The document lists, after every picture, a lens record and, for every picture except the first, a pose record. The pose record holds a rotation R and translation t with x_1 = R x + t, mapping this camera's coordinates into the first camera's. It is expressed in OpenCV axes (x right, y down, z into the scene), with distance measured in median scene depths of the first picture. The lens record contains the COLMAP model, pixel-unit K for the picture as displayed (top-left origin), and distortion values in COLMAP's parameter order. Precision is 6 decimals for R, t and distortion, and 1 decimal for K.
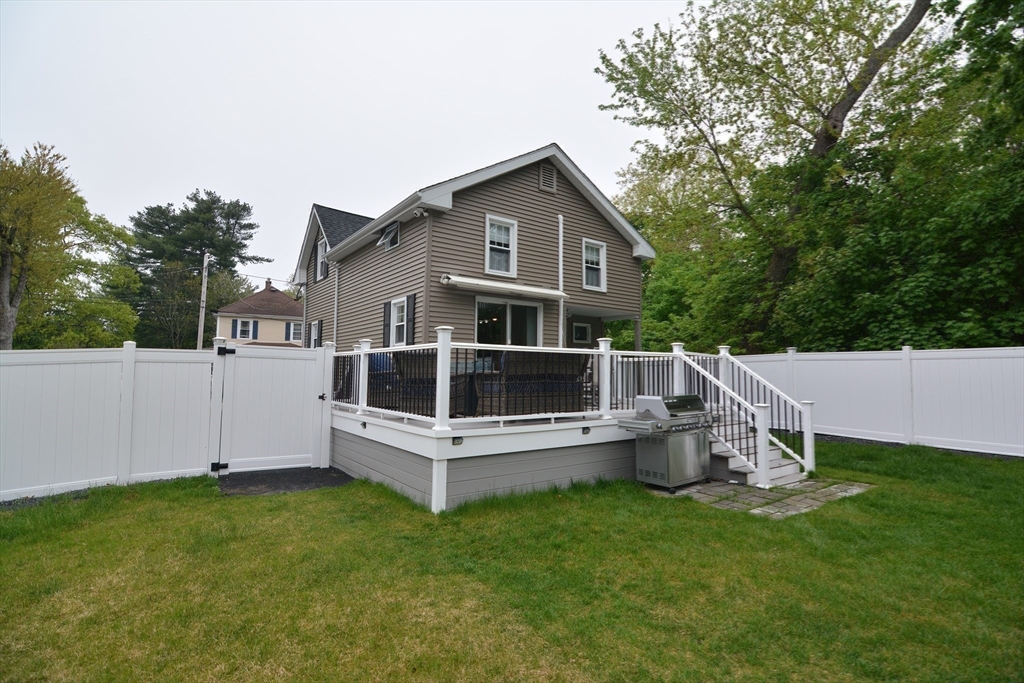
lens RADIAL K [[494.0, 0, 518.9], [0, 494.0, 335.6], [0, 0, 1]] dist [-0.011113, -0.007528]
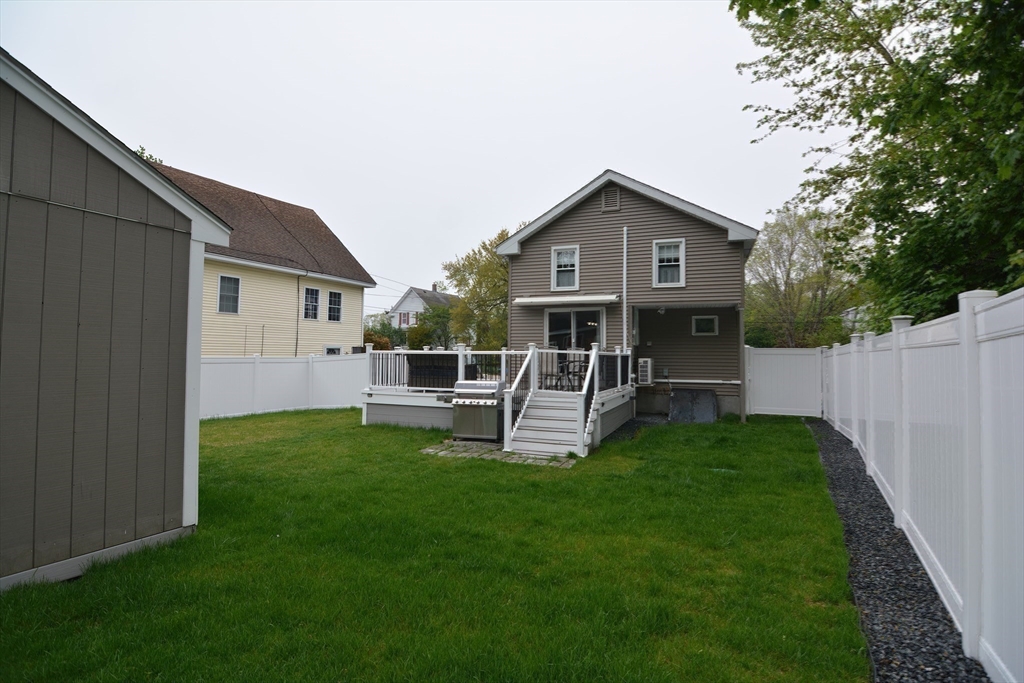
lens RADIAL K [[494.0, 0, 518.9], [0, 494.0, 335.6], [0, 0, 1]] dist [-0.011113, -0.007528]
pose [[0.532647, -0.040612, -0.845362, 1.039217], [0.061072, 0.998088, -0.009469, 0.003701], [0.844131, -0.046585, 0.534109, 0.193122]]
